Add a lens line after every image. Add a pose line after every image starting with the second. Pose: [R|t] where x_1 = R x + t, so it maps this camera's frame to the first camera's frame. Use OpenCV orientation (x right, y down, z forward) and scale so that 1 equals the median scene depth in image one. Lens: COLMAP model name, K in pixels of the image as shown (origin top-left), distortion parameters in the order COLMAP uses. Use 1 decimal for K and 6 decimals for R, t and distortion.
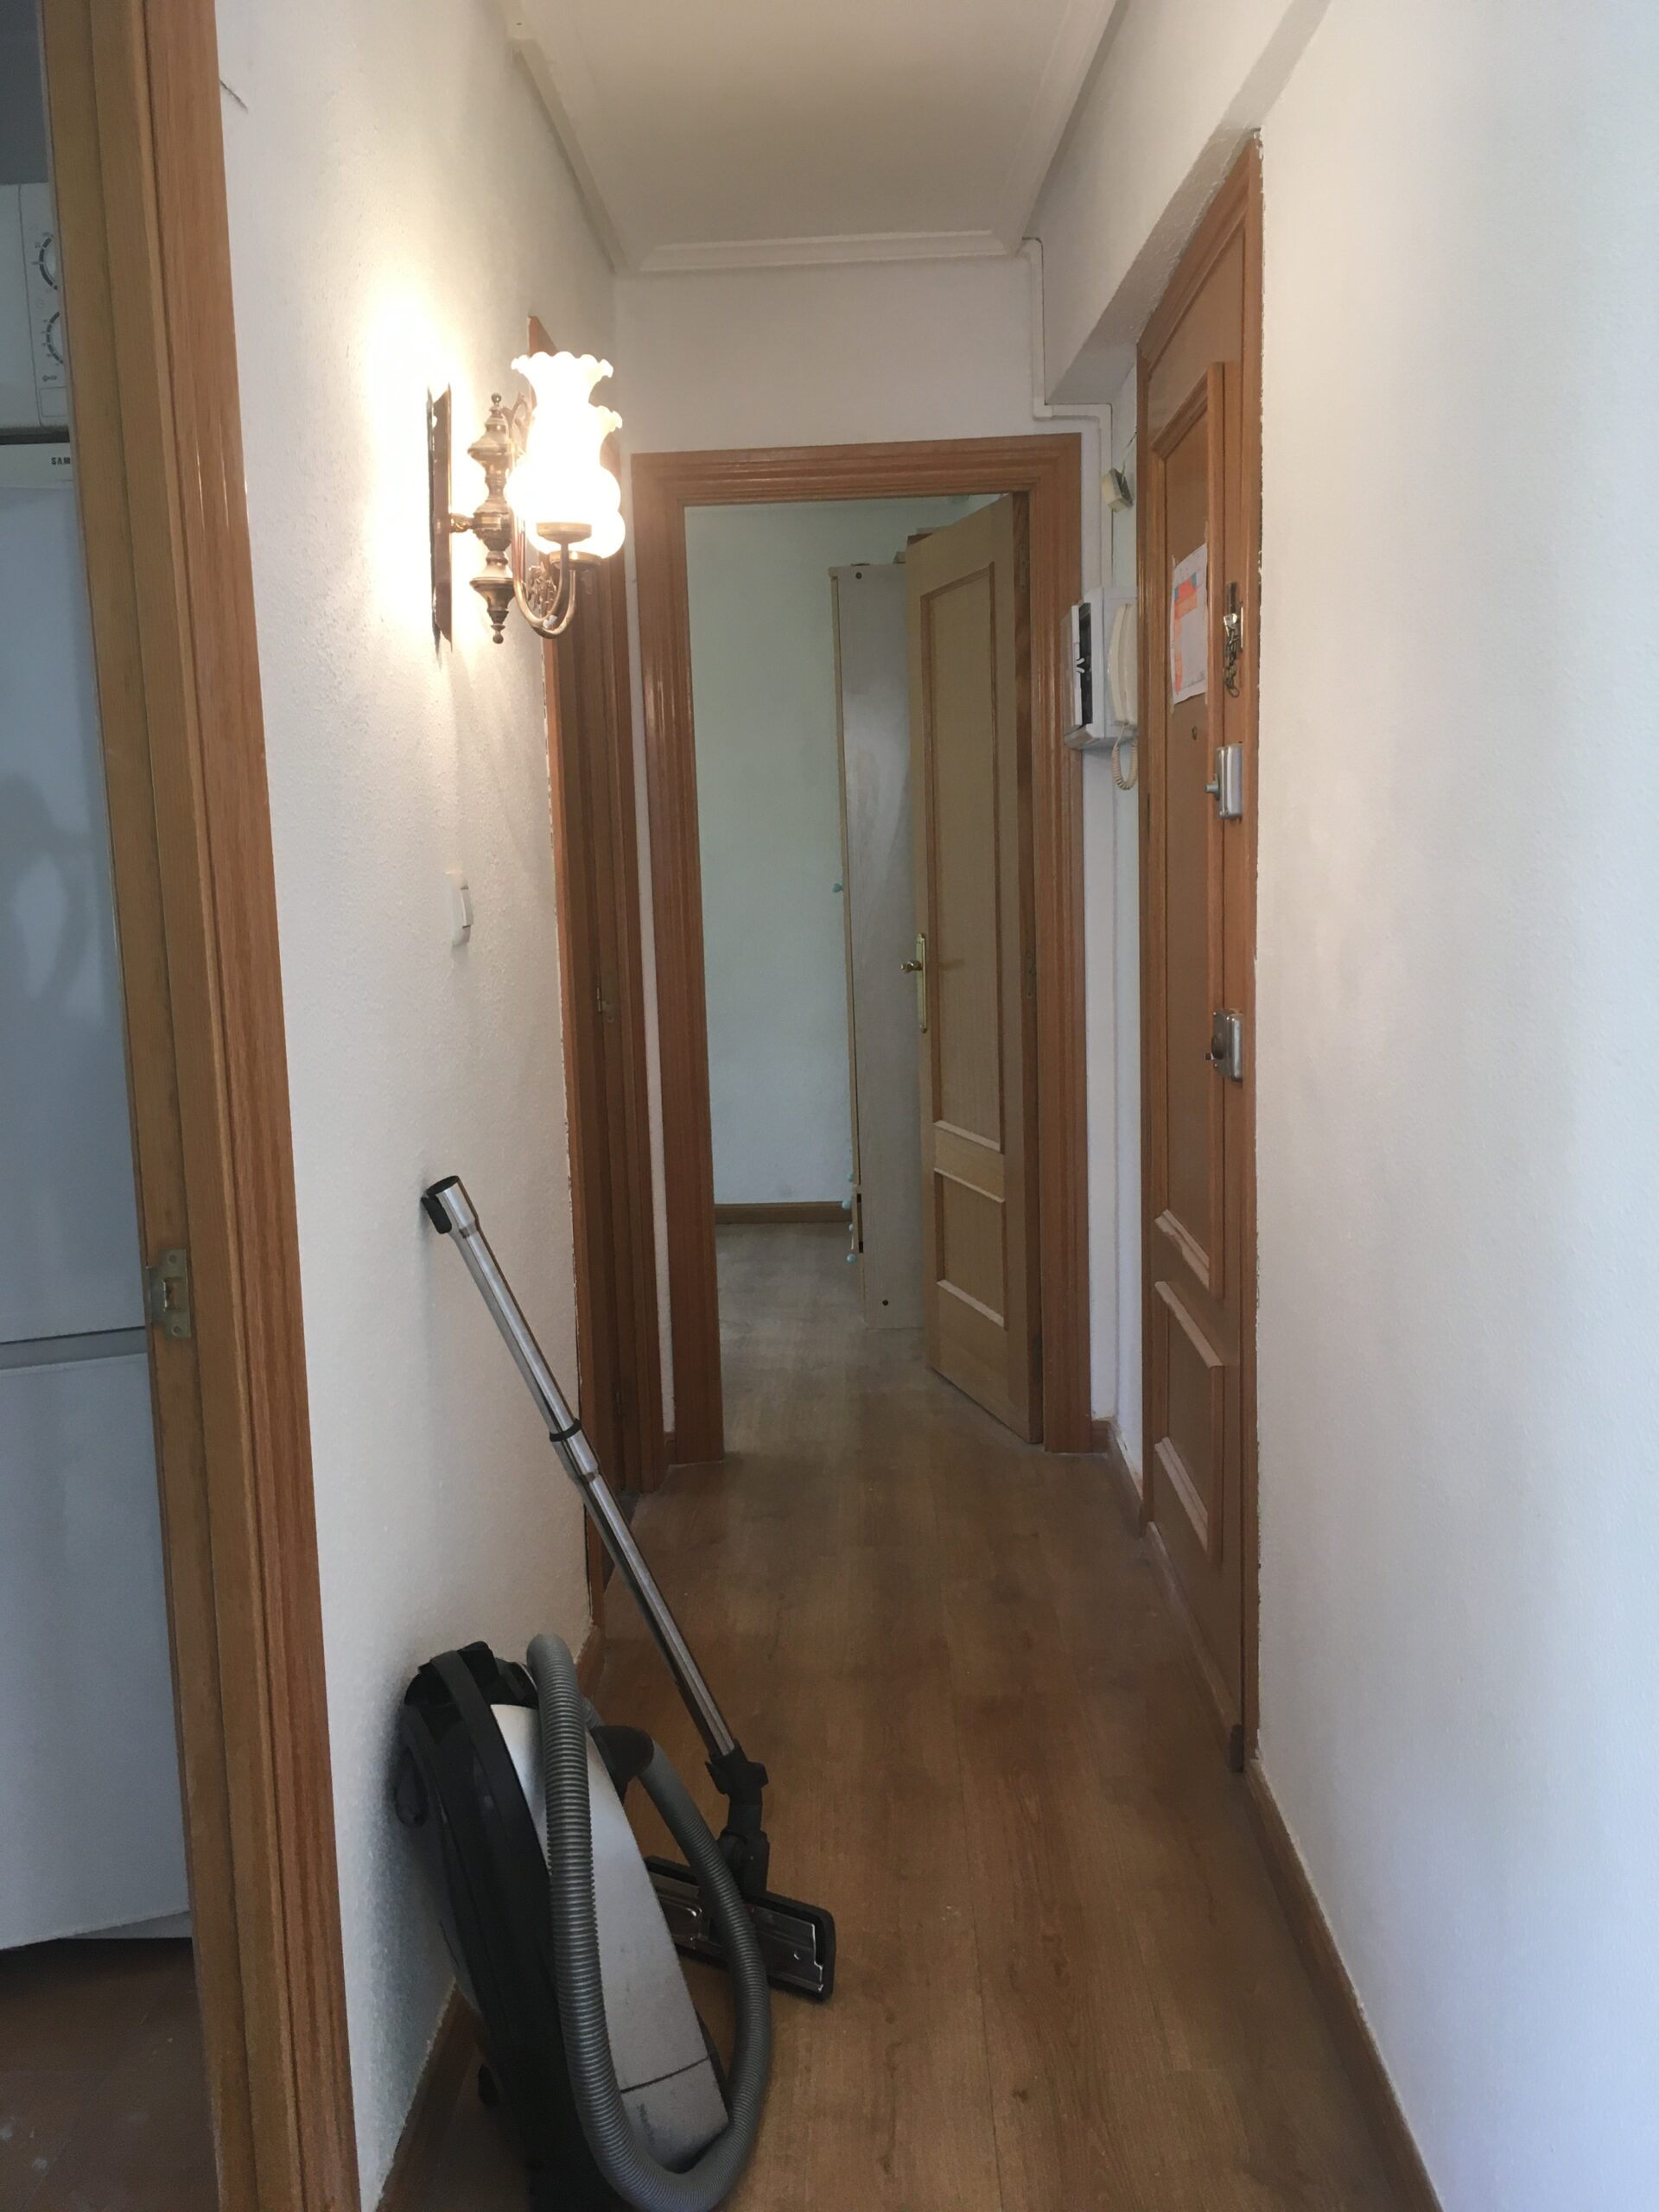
lens RADIAL K [[1890.2, 0, 768.6], [0, 1890.2, 1103.8], [0, 0, 1]] dist [0.083994, -0.113503]
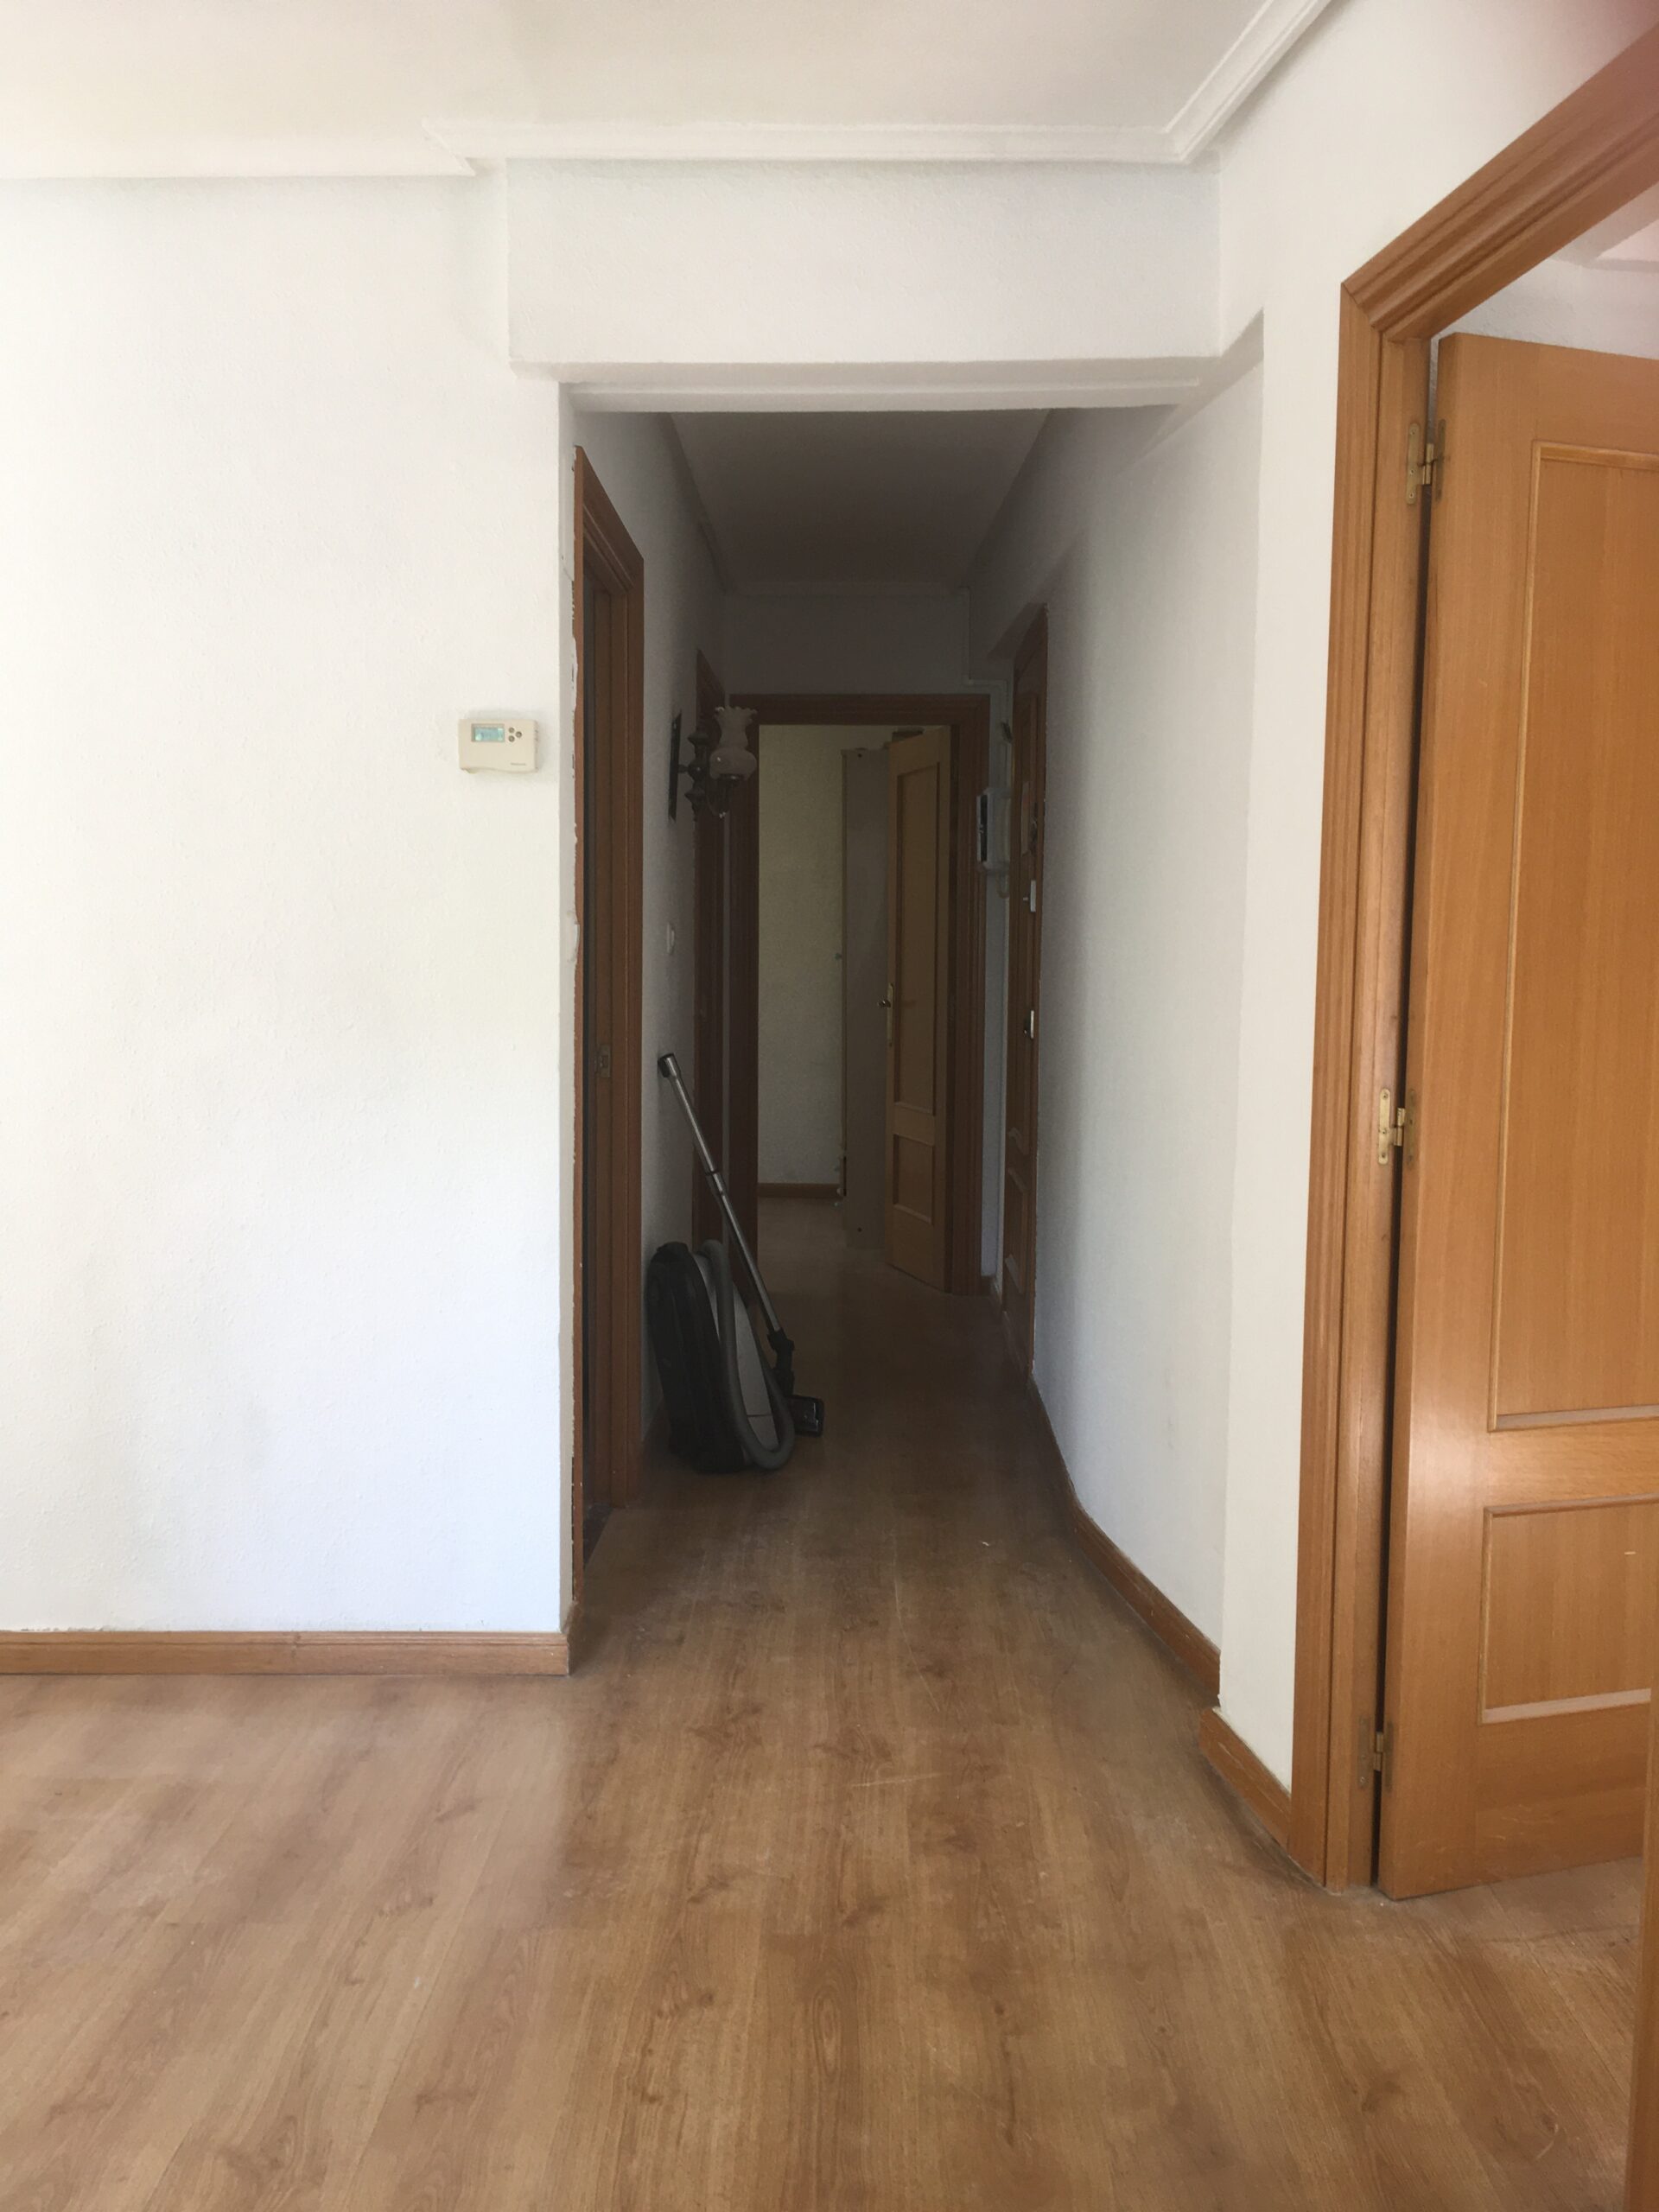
lens RADIAL K [[1874.8, 0, 826.3], [0, 1874.8, 1132.2], [0, 0, 1]] dist [0.077606, -0.123511]
pose [[0.998601, 0.038446, 0.036304, -0.030424], [-0.037210, 0.998725, -0.034114, 0.107275], [-0.037569, 0.032715, 0.998758, -0.668652]]
